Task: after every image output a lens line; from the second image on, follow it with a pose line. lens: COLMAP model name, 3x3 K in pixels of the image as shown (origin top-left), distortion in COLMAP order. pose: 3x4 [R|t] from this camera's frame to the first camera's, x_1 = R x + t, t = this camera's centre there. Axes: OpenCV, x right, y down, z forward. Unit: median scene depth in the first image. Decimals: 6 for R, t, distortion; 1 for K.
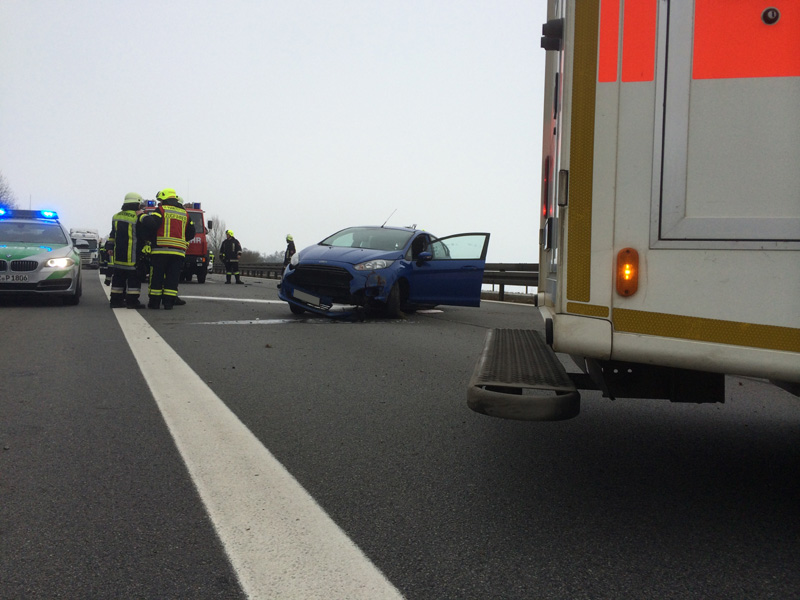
lens RADIAL K [[702.0, 0, 400.0], [0, 702.0, 300.0], [0, 0, 1]] dist [0.002376, 0.000682]
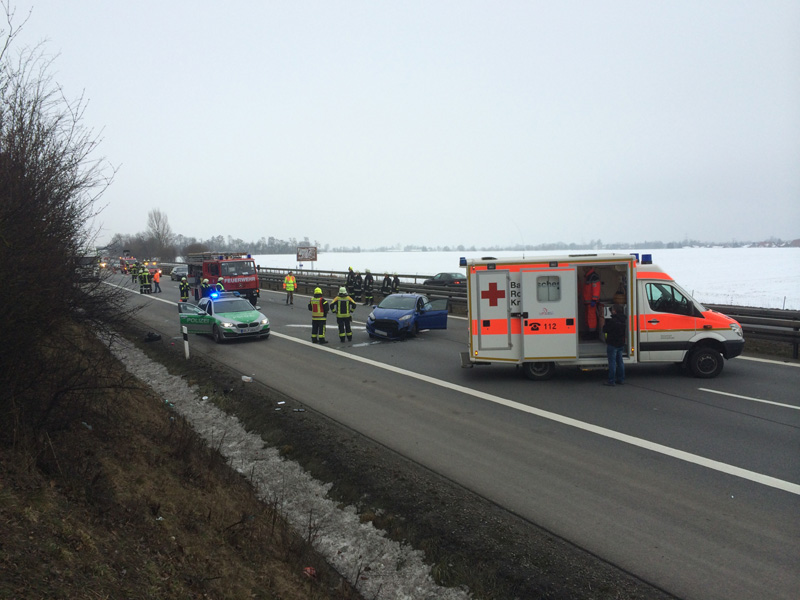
lens RADIAL K [[702.0, 0, 400.0], [0, 702.0, 300.0], [0, 0, 1]] dist [0.002376, 0.000682]
pose [[0.994176, -0.062089, 0.088083, -0.265141], [0.058691, 0.997448, 0.040658, -0.208873], [-0.090382, -0.035252, 0.995283, -1.463763]]
